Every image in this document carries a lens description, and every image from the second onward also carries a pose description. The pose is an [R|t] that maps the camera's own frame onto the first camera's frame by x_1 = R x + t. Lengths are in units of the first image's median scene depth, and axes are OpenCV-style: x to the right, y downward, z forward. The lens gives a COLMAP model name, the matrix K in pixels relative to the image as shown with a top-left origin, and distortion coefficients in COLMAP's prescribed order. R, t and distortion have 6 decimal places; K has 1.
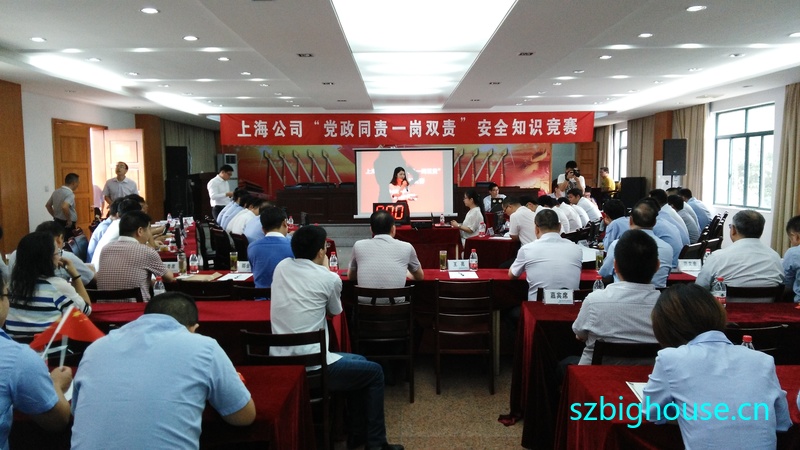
lens RADIAL K [[656.5, 0, 399.2], [0, 656.5, 227.2], [0, 0, 1]] dist [0.042340, -0.024252]
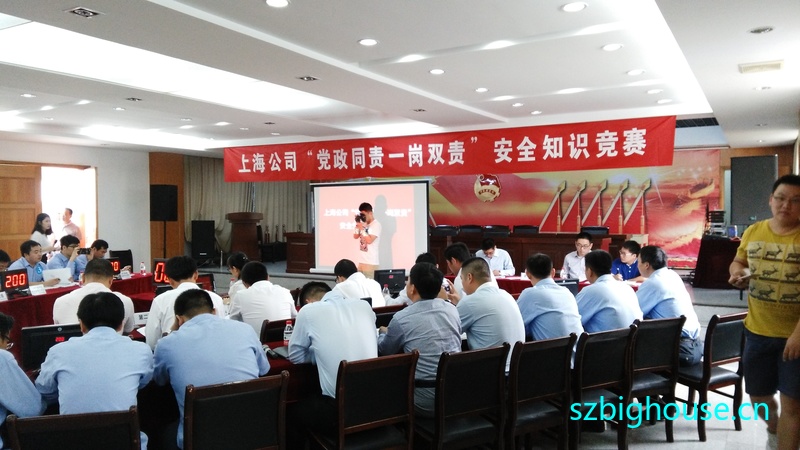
lens RADIAL K [[656.5, 0, 395.7], [0, 656.5, 219.7], [0, 0, 1]] dist [0.042340, -0.024252]
pose [[0.871017, 0.008598, -0.491177, 0.371294], [-0.041642, 0.997540, -0.056383, -0.034445], [0.489484, 0.069564, 0.869233, 0.347013]]
